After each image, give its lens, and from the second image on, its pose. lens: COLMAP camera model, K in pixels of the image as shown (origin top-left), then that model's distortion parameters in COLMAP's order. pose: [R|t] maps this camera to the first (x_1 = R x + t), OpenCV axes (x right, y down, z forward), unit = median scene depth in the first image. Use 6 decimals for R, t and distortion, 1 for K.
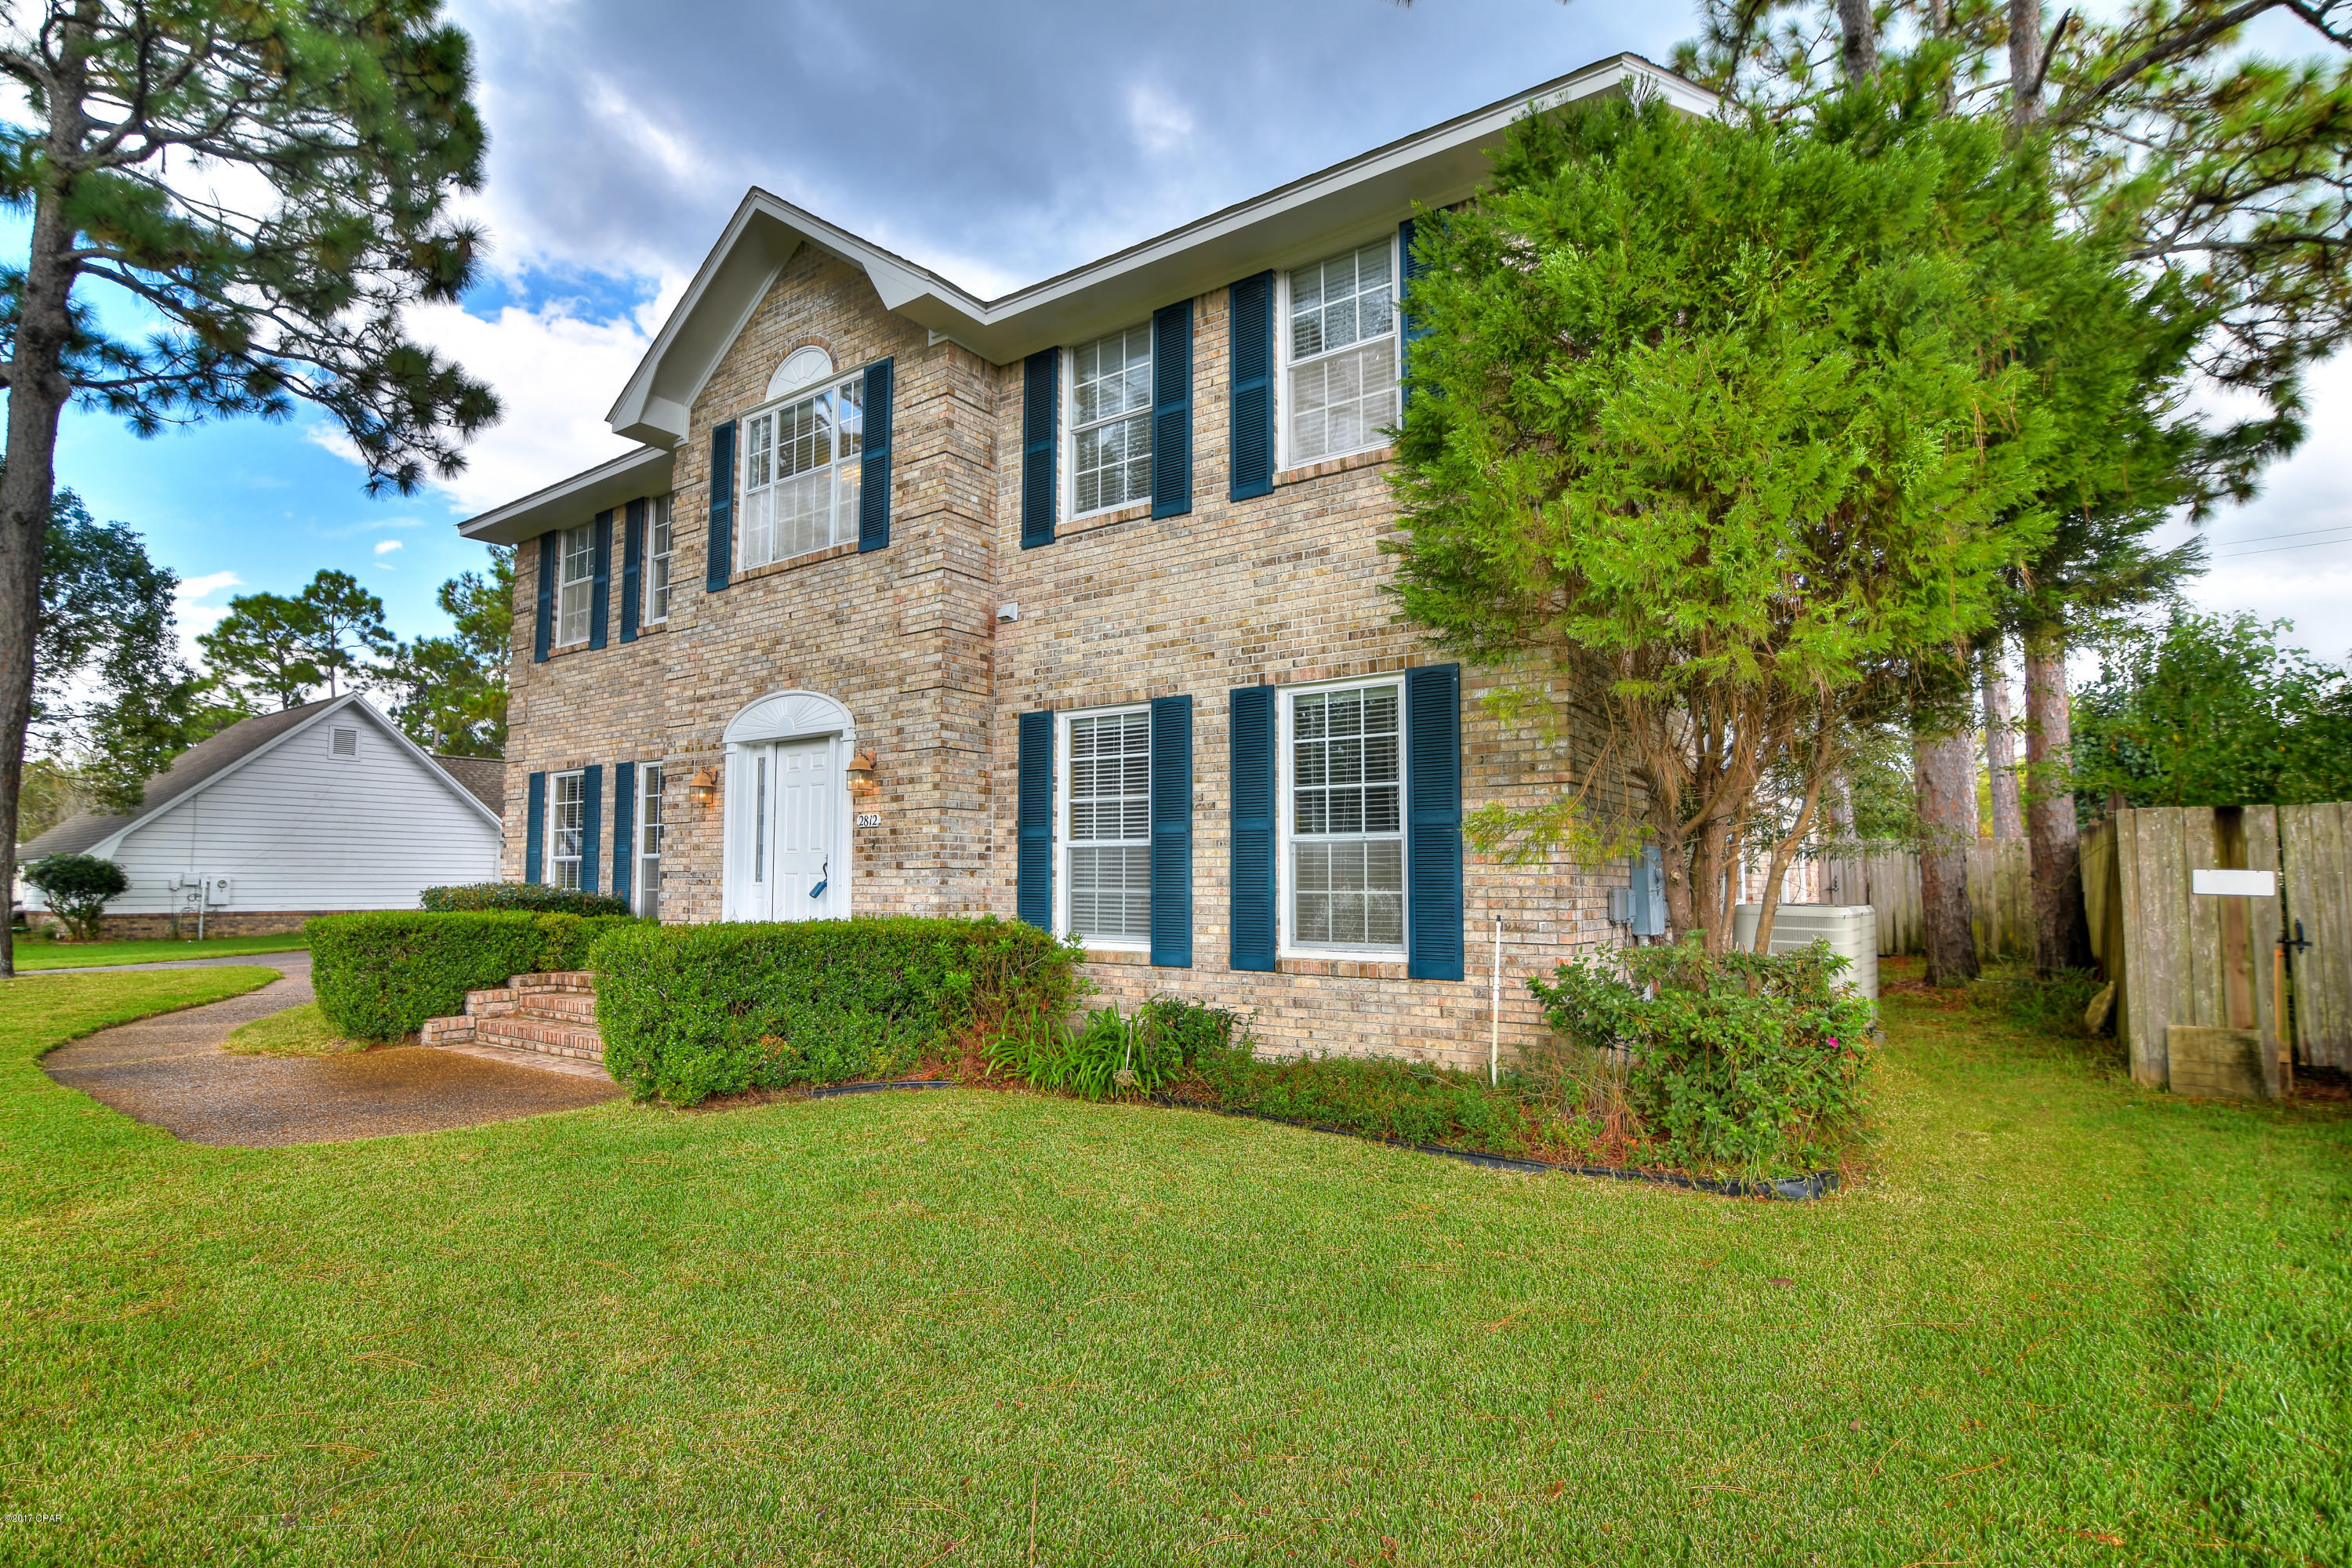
lens RADIAL K [[1212.4, 0, 1166.3], [0, 1212.4, 789.2], [0, 0, 1]] dist [-0.024268, 0.000149]
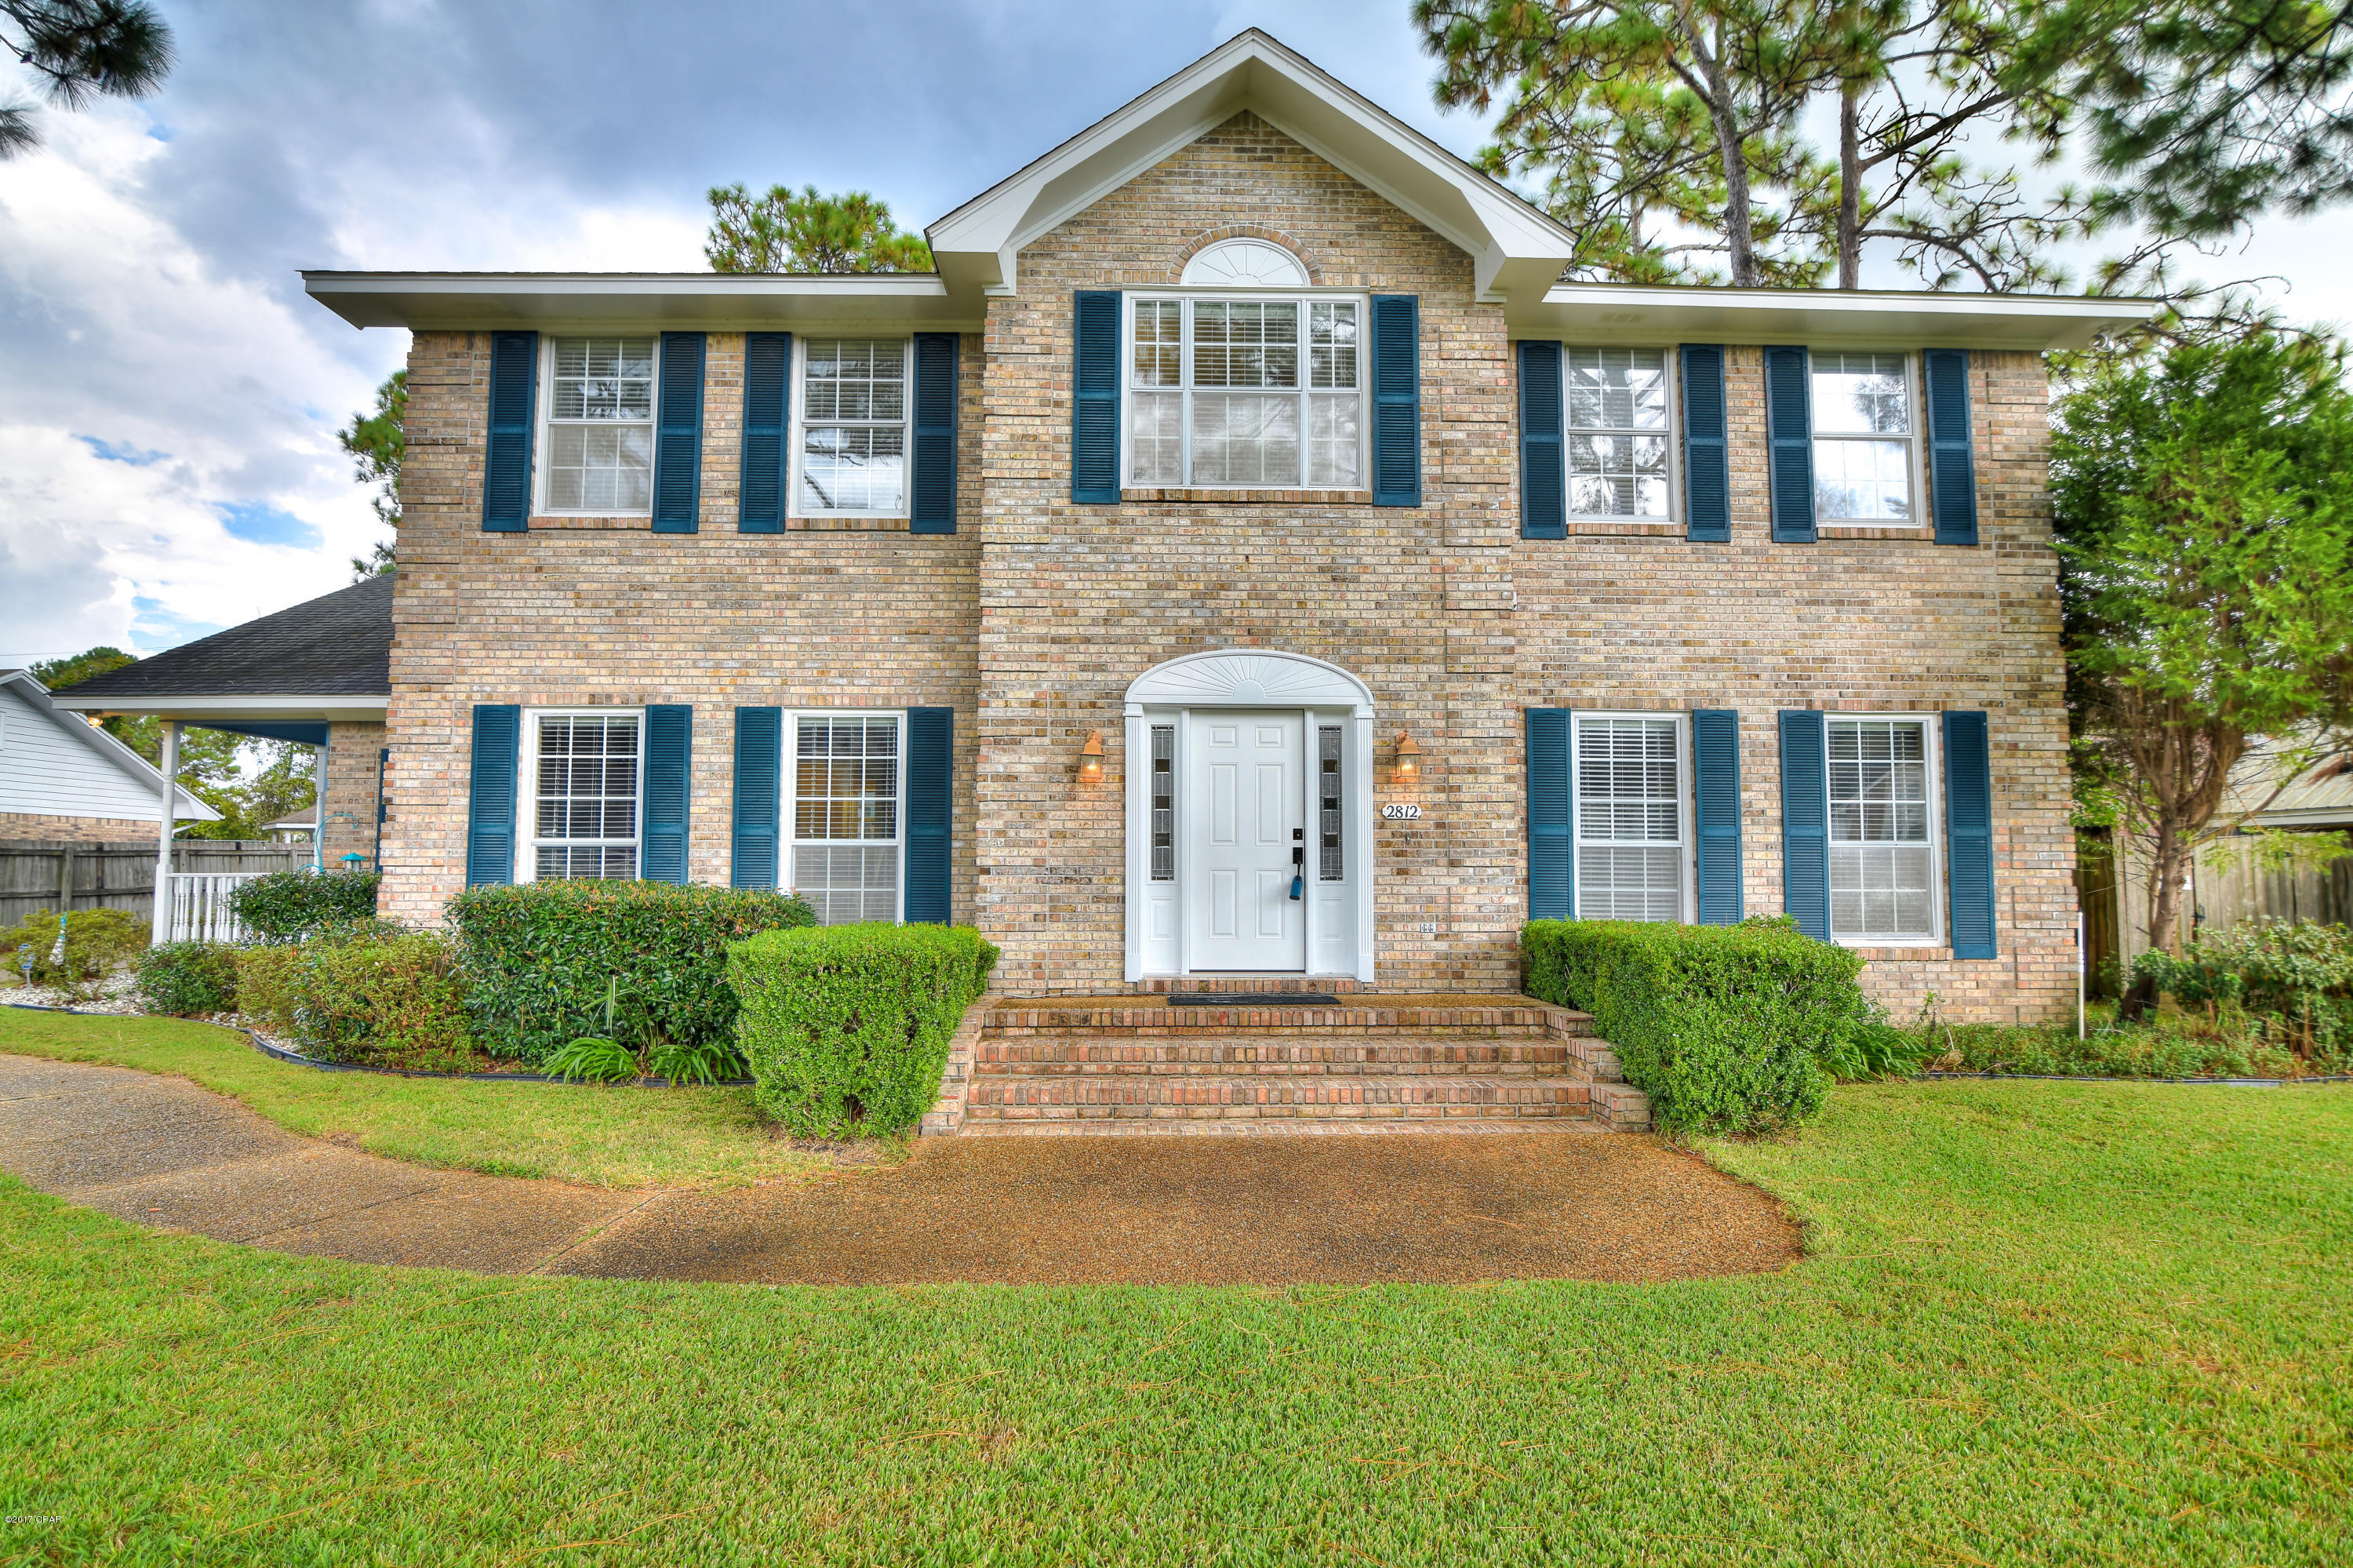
lens RADIAL K [[1213.0, 0, 1169.5], [0, 1213.0, 782.5], [0, 0, 1]] dist [-0.024268, 0.000149]
pose [[0.781824, 0.048273, 0.621627, -1.028211], [-0.052693, 0.998547, -0.011270, 0.025898], [-0.621268, -0.023945, 0.783232, 0.454123]]
